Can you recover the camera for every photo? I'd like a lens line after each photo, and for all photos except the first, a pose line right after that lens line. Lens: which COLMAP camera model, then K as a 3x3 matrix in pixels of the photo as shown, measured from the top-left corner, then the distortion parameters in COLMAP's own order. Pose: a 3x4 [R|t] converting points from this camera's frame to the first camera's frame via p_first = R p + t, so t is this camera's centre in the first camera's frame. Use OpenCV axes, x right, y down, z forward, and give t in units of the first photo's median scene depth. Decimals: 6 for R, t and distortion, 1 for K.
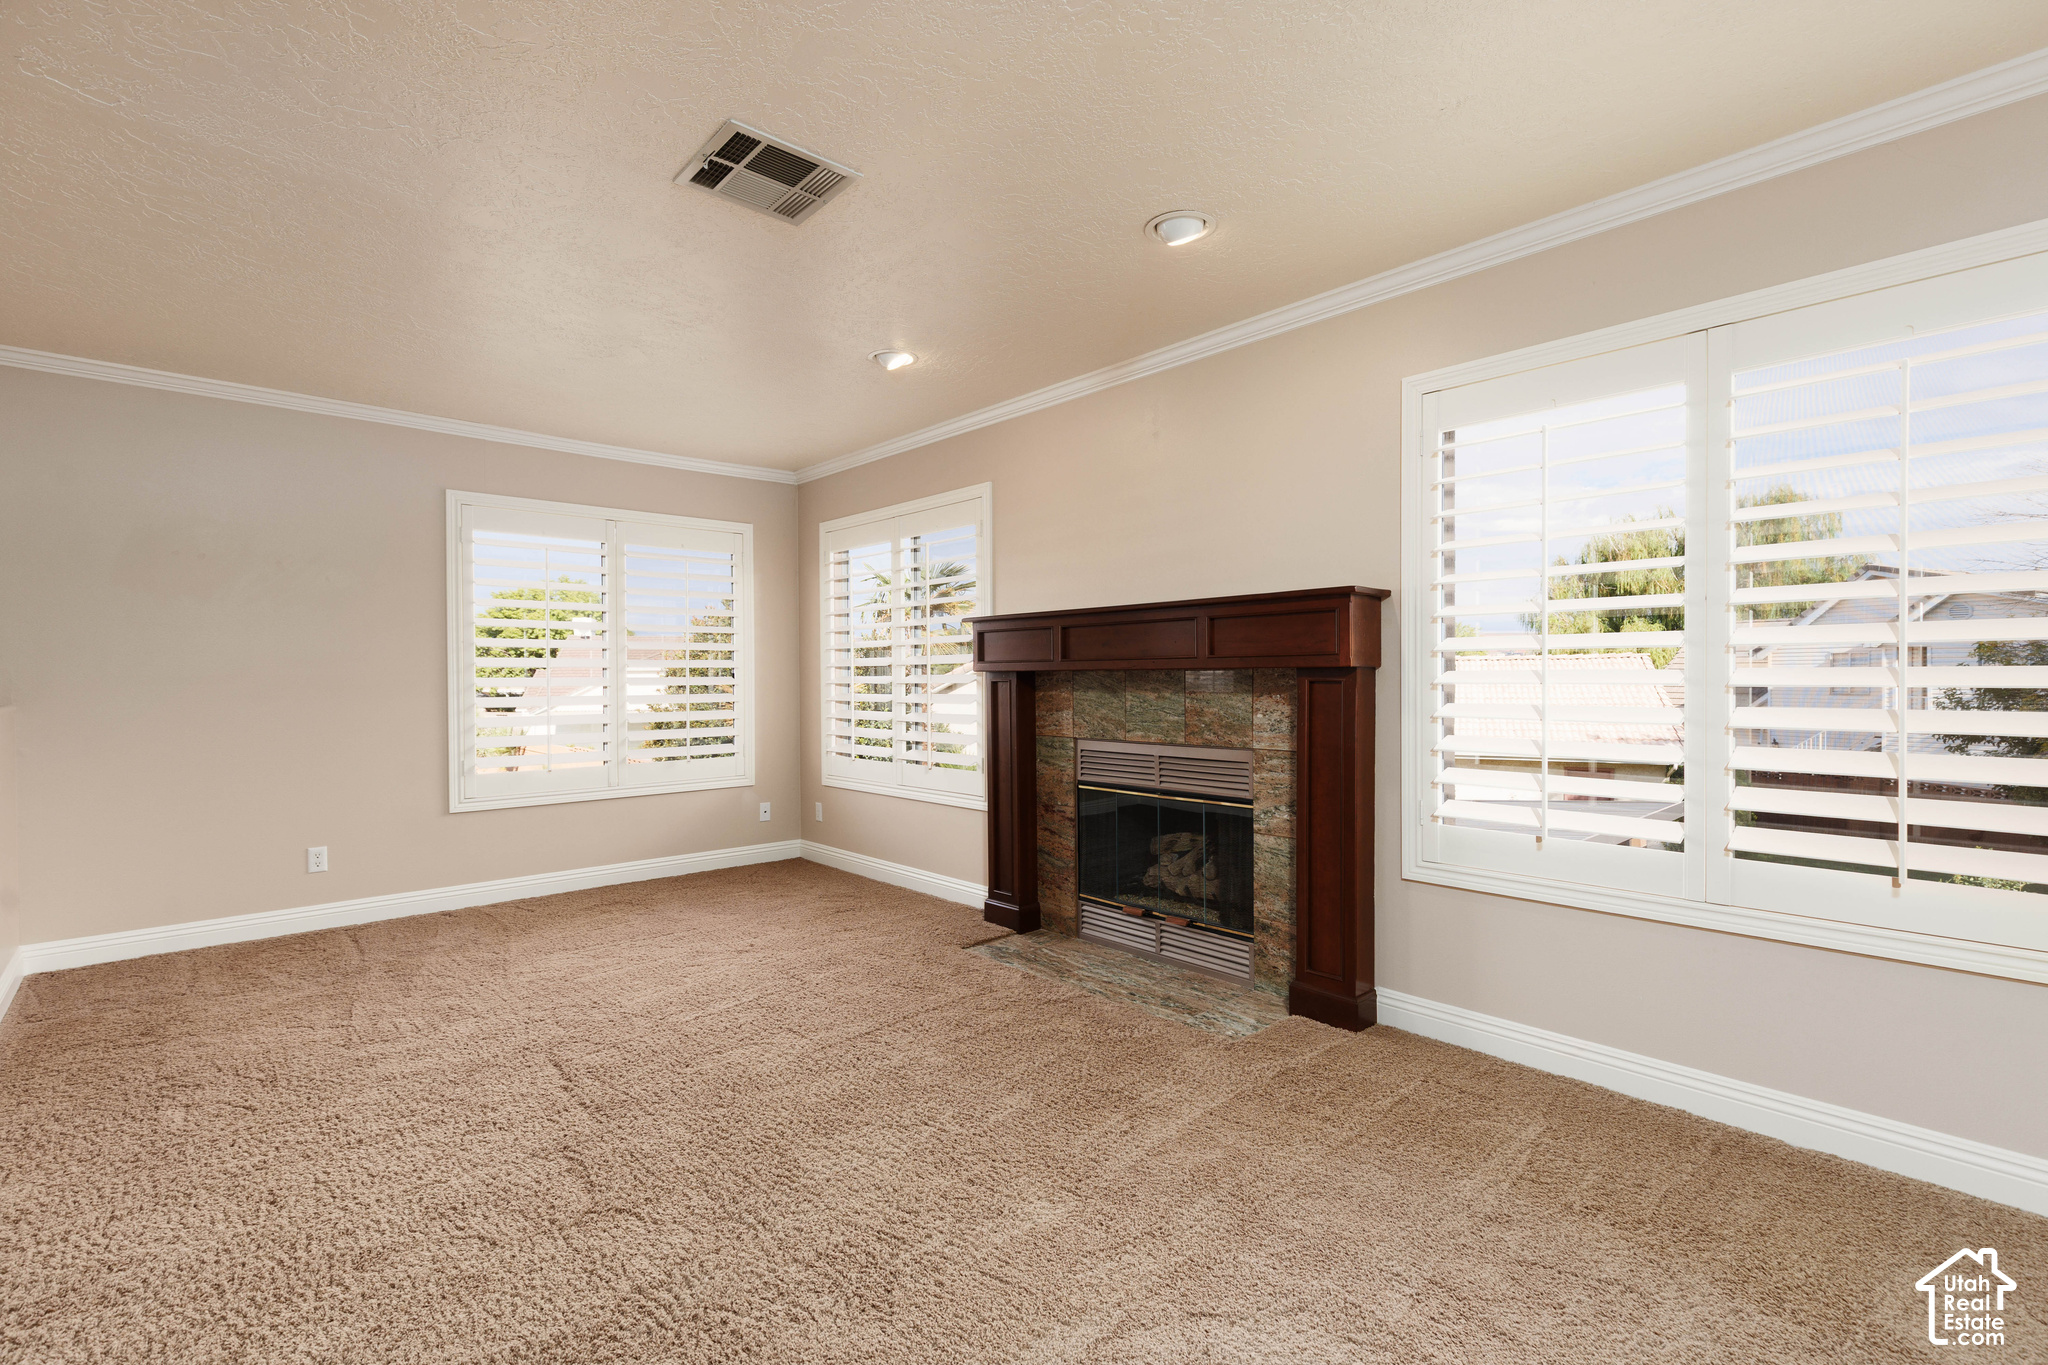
lens RADIAL K [[917.6, 0, 1021.6], [0, 917.6, 682.9], [0, 0, 1]] dist [0.010037, -0.001586]
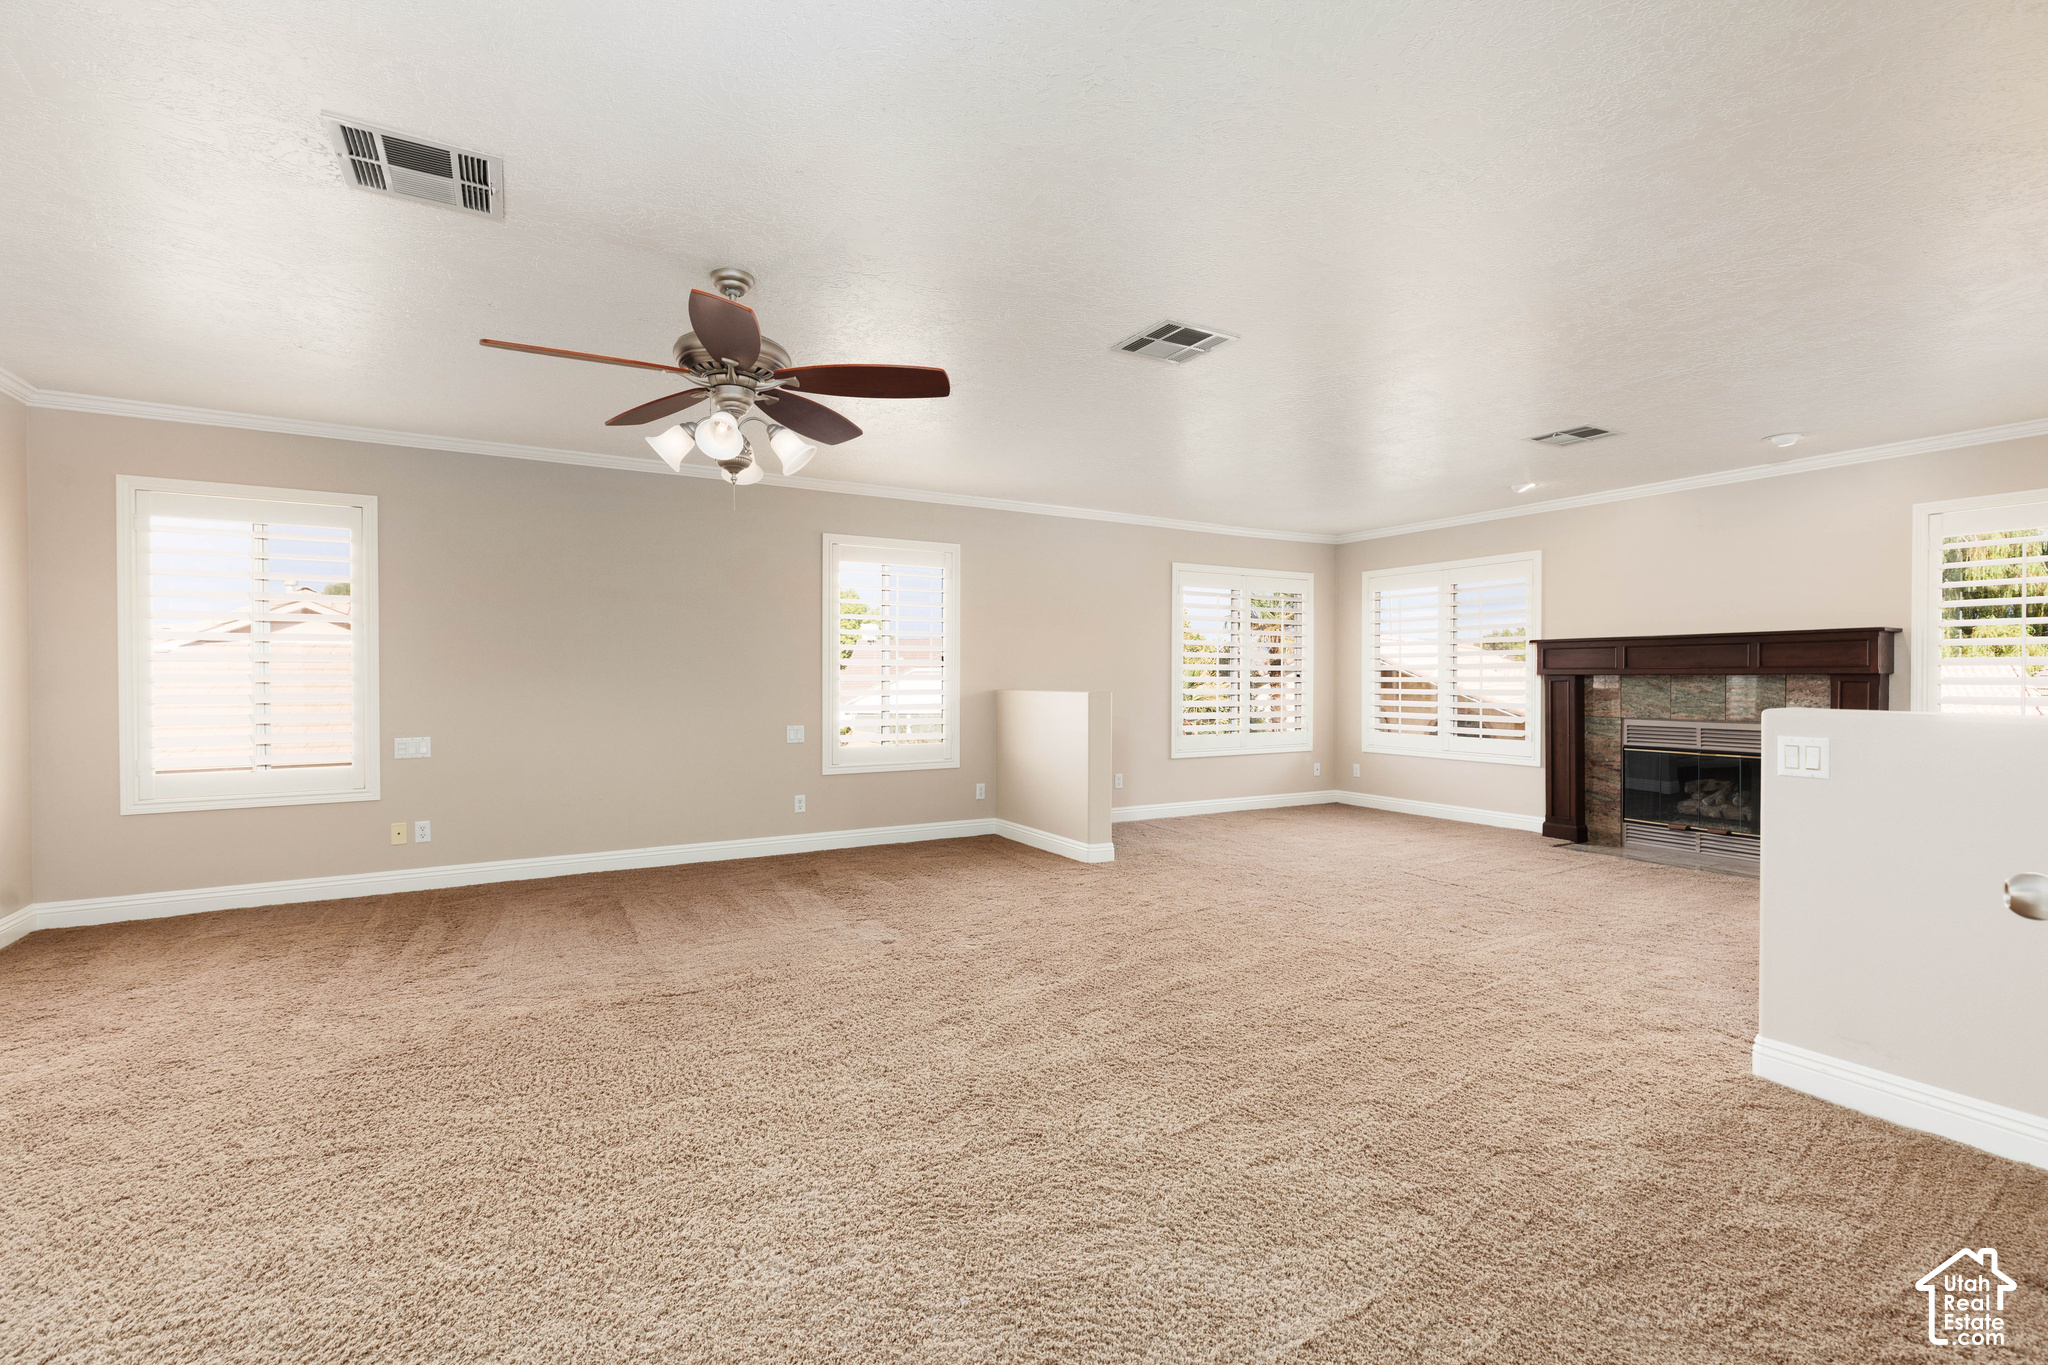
lens RADIAL K [[917.6, 0, 1020.5], [0, 917.6, 679.4], [0, 0, 1]] dist [0.010037, -0.001586]
pose [[0.980046, 0.008532, -0.198586, -0.627965], [-0.009696, 0.999941, -0.004890, 0.012324], [0.198533, 0.006718, 0.980071, -0.729836]]
